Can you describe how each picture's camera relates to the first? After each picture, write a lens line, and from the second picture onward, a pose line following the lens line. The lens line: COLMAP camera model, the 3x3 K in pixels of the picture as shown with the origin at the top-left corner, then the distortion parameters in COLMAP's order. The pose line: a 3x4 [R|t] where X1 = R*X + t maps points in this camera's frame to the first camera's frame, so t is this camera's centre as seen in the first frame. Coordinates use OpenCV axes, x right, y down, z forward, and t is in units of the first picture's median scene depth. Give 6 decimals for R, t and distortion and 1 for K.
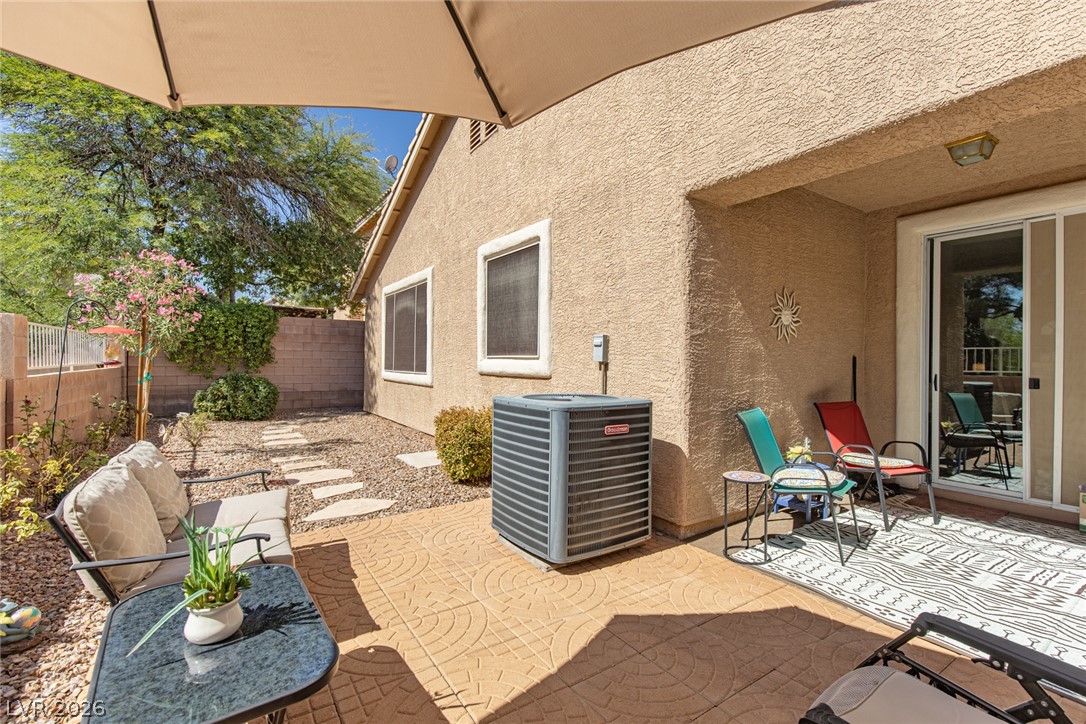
lens RADIAL K [[491.8, 0, 549.2], [0, 491.8, 358.1], [0, 0, 1]] dist [0.003363, -0.000120]
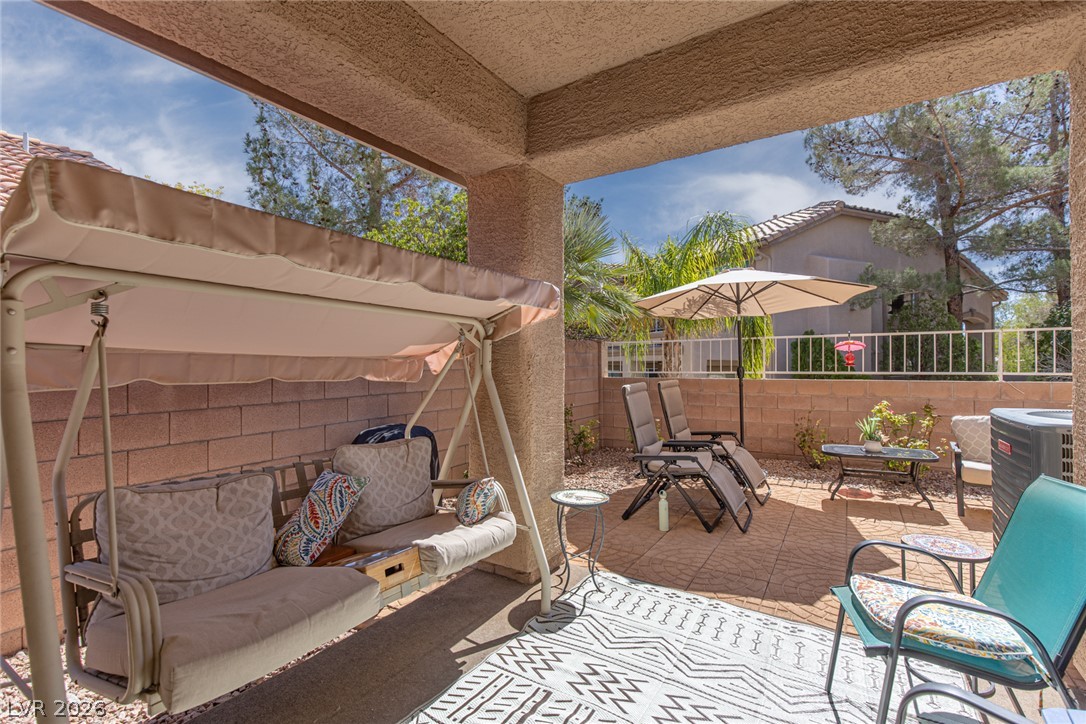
lens RADIAL K [[491.8, 0, 539.1], [0, 491.8, 361.9], [0, 0, 1]] dist [0.003363, -0.000120]
pose [[-0.926668, 0.002435, -0.375873, 0.402045], [0.005052, 0.999969, -0.005978, -0.002452], [0.375847, -0.007438, -0.926652, 0.499639]]
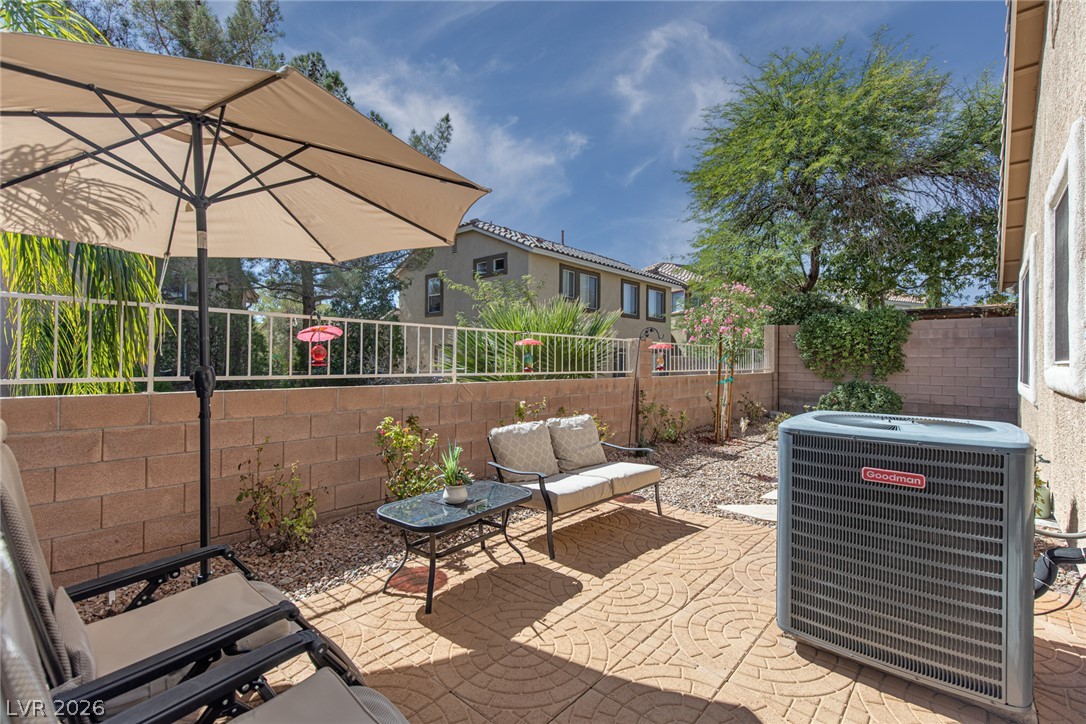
lens RADIAL K [[491.8, 0, 549.7], [0, 491.8, 358.8], [0, 0, 1]] dist [0.003363, -0.000120]
pose [[0.228964, -0.014106, -0.973333, 0.214917], [-0.001561, 0.999888, -0.014858, 0.001671], [0.973434, 0.004922, 0.228917, 0.144736]]
